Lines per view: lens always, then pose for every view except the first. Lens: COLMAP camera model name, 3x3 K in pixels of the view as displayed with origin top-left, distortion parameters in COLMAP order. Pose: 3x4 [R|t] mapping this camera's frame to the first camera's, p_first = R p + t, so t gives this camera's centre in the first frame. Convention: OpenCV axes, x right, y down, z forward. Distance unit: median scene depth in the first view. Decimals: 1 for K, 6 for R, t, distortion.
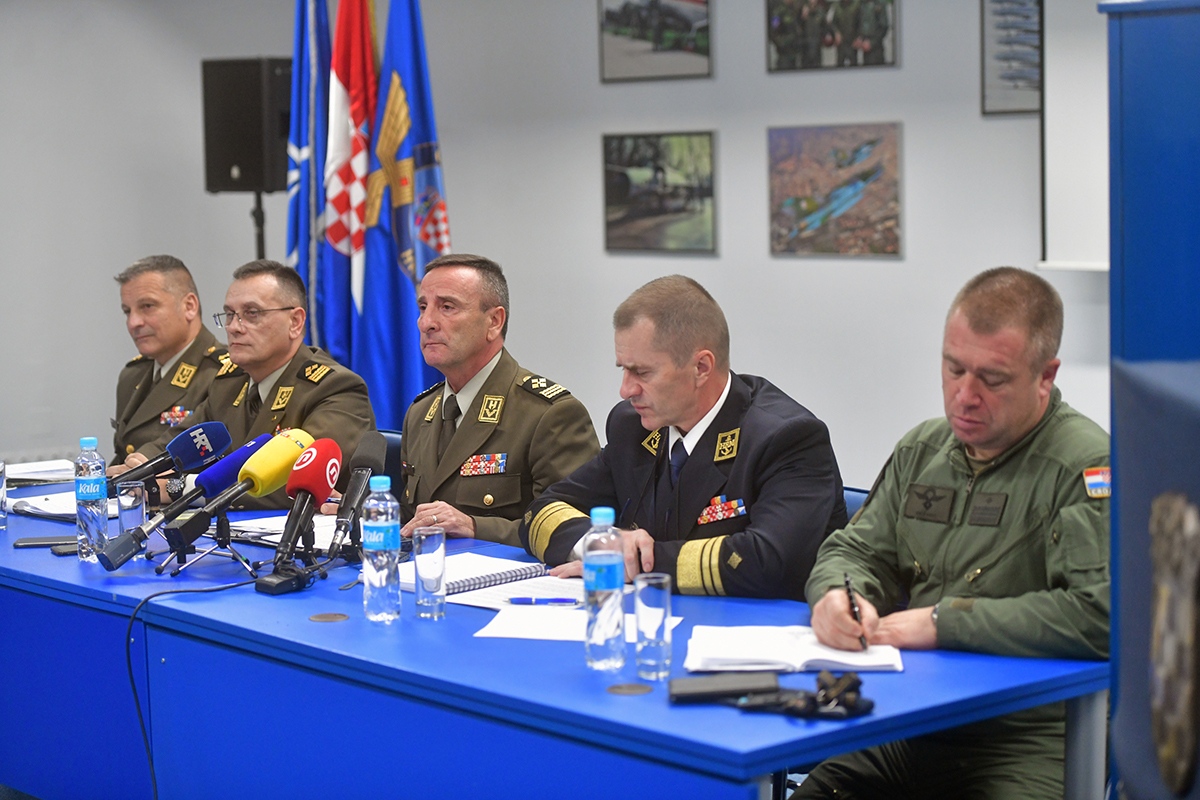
lens RADIAL K [[2395.0, 0, 597.2], [0, 2395.0, 411.6], [0, 0, 1]] dist [-0.082193, 0.000000]
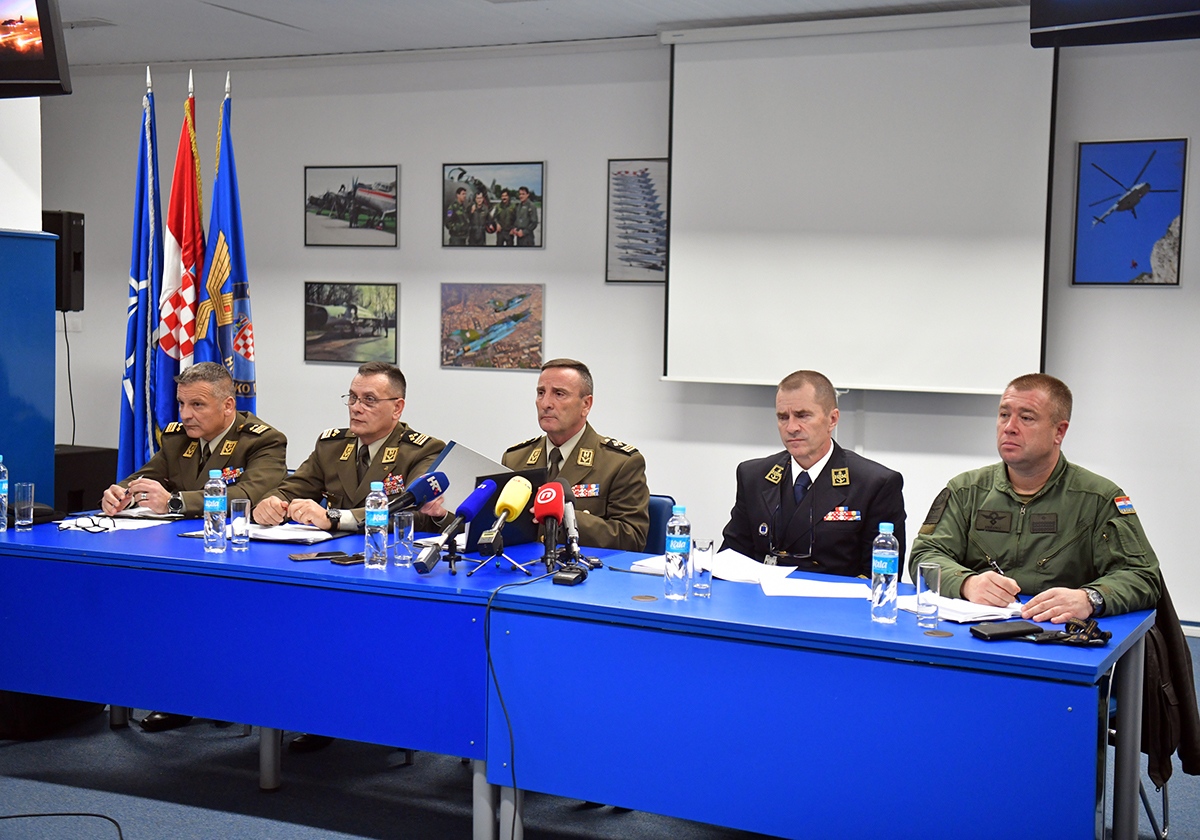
lens RADIAL K [[1614.5, 0, 624.1], [0, 1614.5, 404.5], [0, 0, 1]] dist [0.146923, 0.000000]
pose [[0.918093, 0.017767, 0.395968, -0.240215], [0.000178, 0.998976, -0.045235, 0.005034], [-0.396366, 0.041600, 0.917150, 0.015283]]
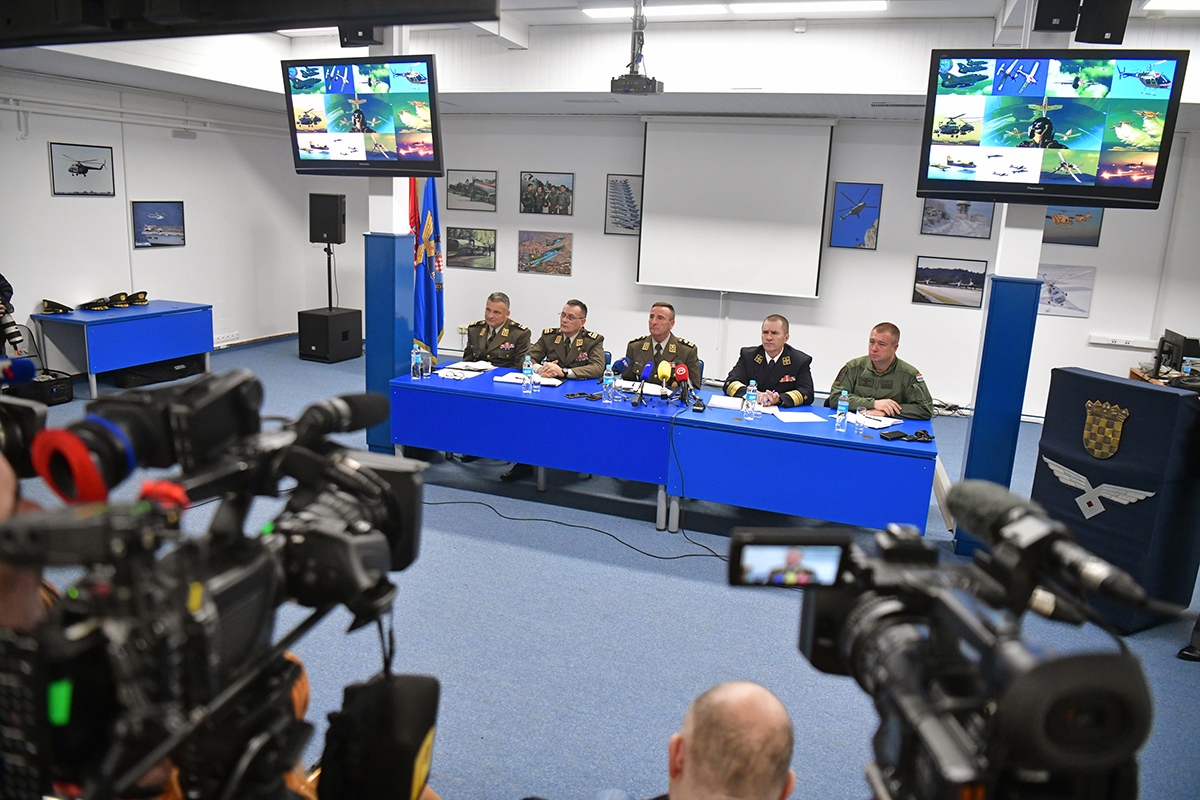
lens RADIAL K [[826.8, 0, 594.8], [0, 826.8, 390.3], [0, 0, 1]] dist [-0.076978, 0.021245]
pose [[0.863513, -0.051749, 0.501664, -0.412139], [-0.011383, 0.992468, 0.121972, -0.046934], [-0.504198, -0.111035, 0.856420, 0.012379]]
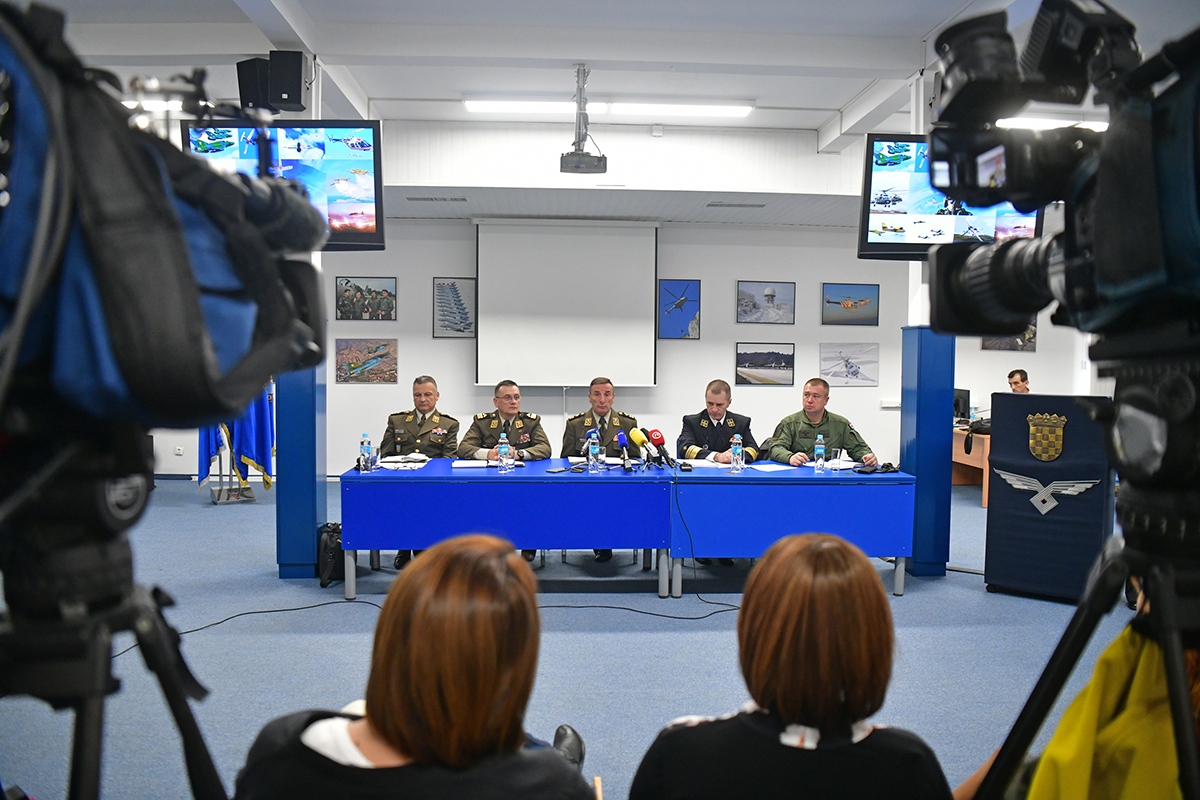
lens RADIAL K [[826.8, 0, 596.1], [0, 826.8, 390.1], [0, 0, 1]] dist [-0.076978, 0.021245]
pose [[0.603598, -0.010069, 0.797225, -0.560140], [0.060616, 0.997606, -0.033295, -0.004665], [-0.794981, 0.068422, 0.602763, 0.163268]]
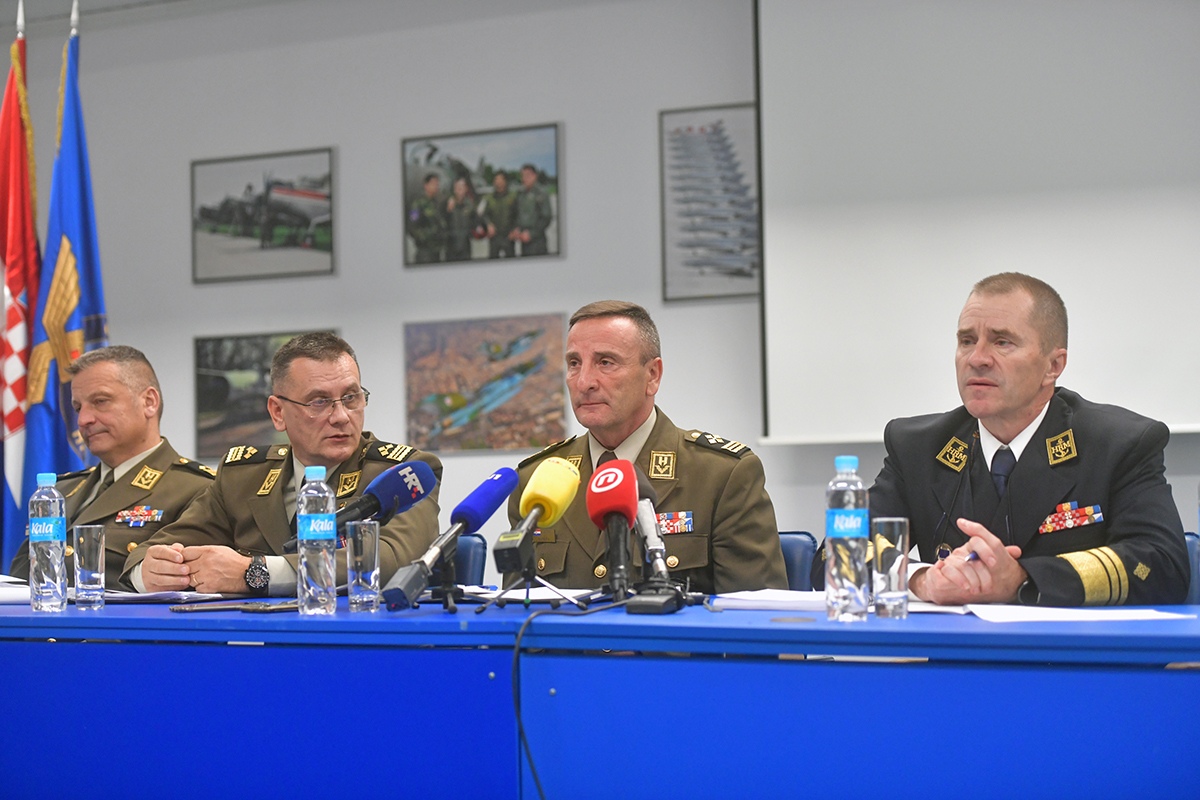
lens RADIAL K [[2395.0, 0, 598.7], [0, 2395.0, 392.5], [0, 0, 1]] dist [-0.082193, 0.000000]
pose [[0.929874, 0.021039, 0.367277, -0.222283], [0.036395, 0.988204, -0.148754, 0.058947], [-0.366074, 0.151689, 0.918139, 0.090636]]
